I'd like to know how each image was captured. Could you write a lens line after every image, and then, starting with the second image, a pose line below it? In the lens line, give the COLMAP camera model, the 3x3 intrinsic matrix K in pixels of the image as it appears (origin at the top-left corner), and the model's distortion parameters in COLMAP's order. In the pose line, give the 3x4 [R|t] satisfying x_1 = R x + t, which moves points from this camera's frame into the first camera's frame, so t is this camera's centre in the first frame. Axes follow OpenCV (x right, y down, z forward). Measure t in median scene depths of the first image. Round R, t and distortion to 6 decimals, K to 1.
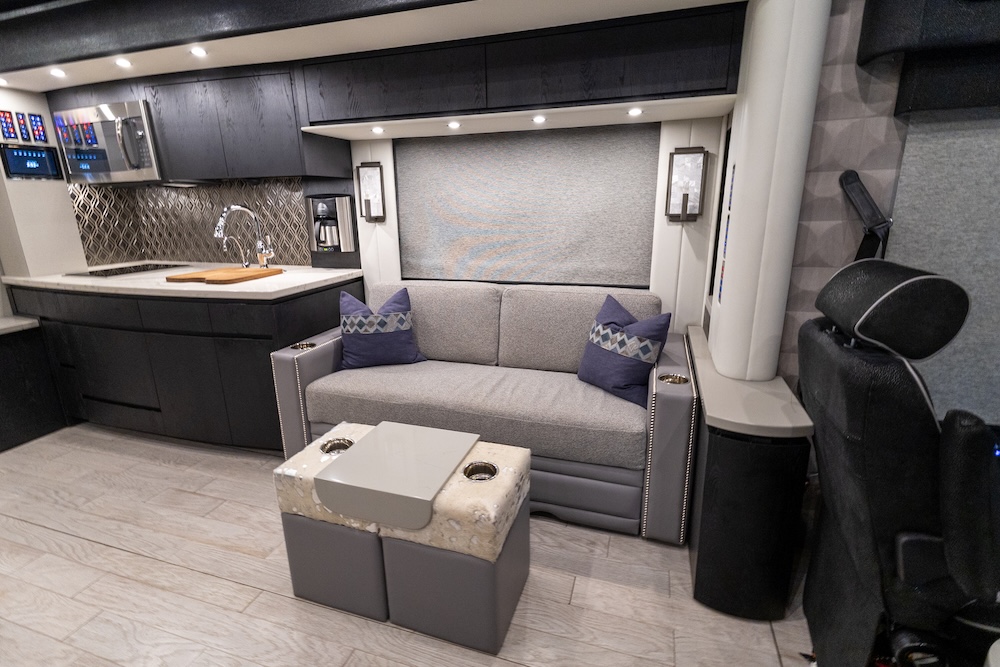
lens RADIAL K [[460.3, 0, 496.2], [0, 460.3, 328.7], [0, 0, 1]] dist [0.000999, -0.002201]
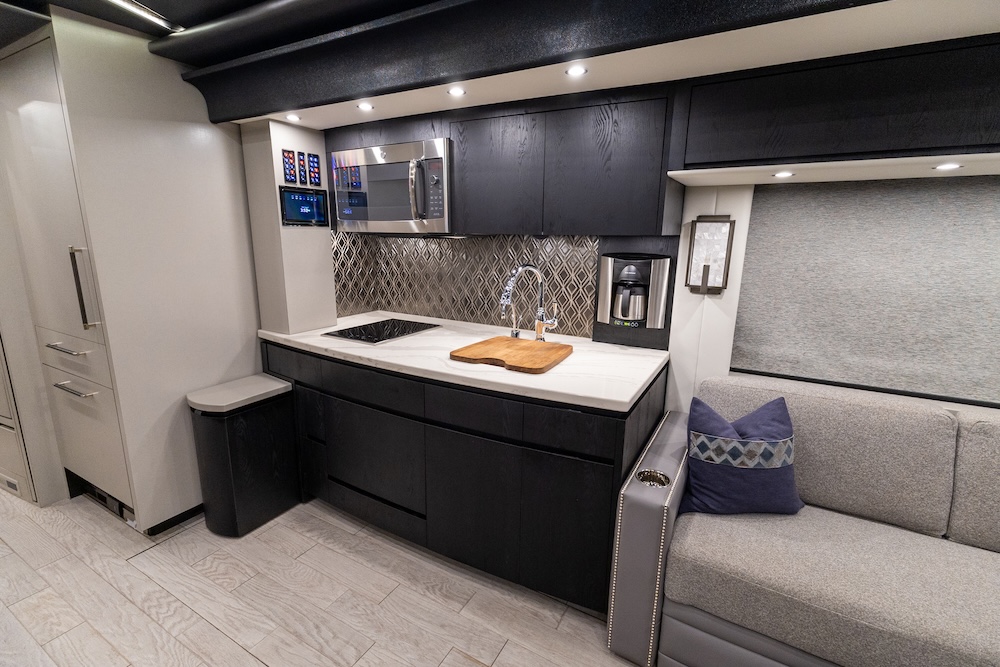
lens RADIAL K [[451.4, 0, 508.8], [0, 451.4, 332.0], [0, 0, 1]] dist [0.021662, -0.003223]
pose [[0.978051, 0.069829, -0.196318, -0.462753], [-0.080276, 0.995722, -0.045764, -0.120224], [0.192283, 0.060519, 0.979472, 0.241731]]
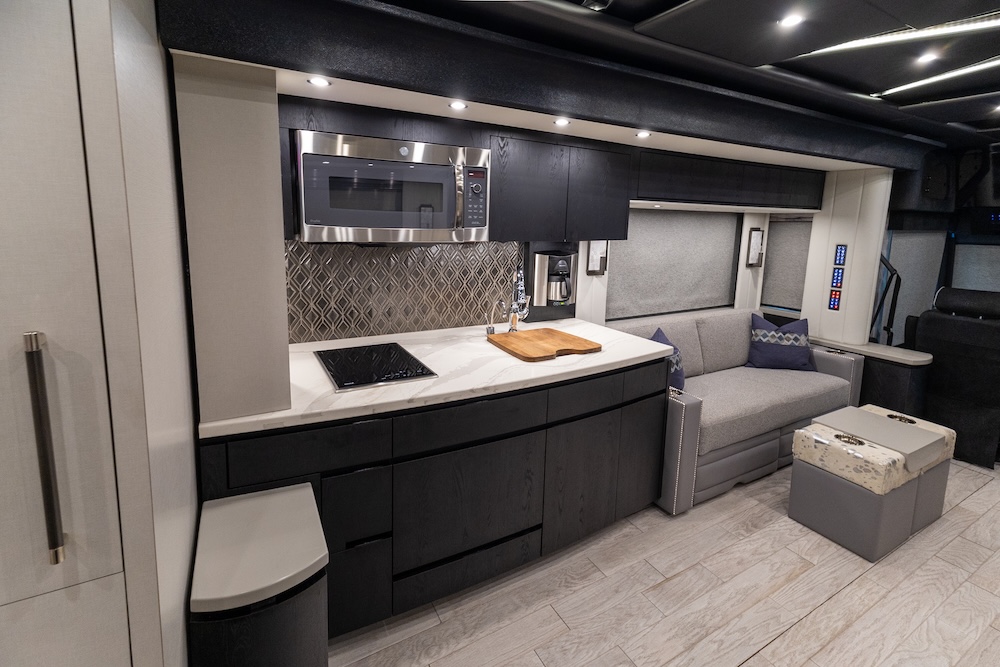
lens RADIAL K [[431.6, 0, 486.7], [0, 431.6, 285.8], [0, 0, 1]] dist [0.018290, -0.002162]
pose [[0.698415, -0.075795, 0.711668, -1.312167], [0.163241, 0.985036, -0.055292, -0.206958], [-0.696828, 0.154790, 0.700336, 0.482552]]
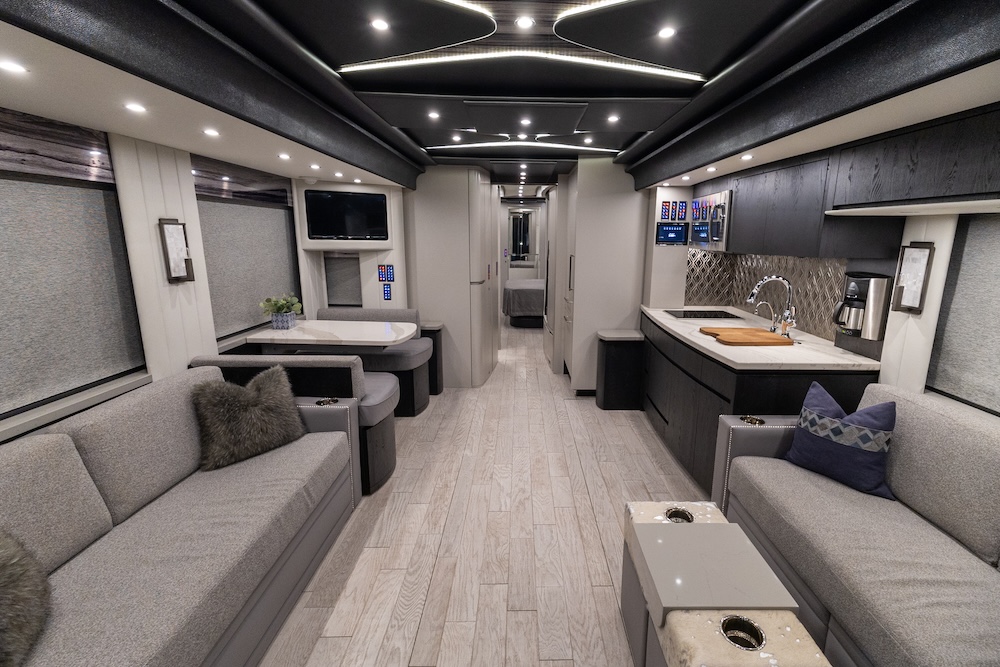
lens RADIAL K [[463.3, 0, 546.5], [0, 463.3, 335.5], [0, 0, 1]] dist [0.021368, -0.001096]
pose [[0.356769, 0.218684, -0.908236, 0.294521], [-0.268313, 0.955239, 0.124604, -0.136051], [0.894832, 0.199237, 0.399476, 0.113125]]
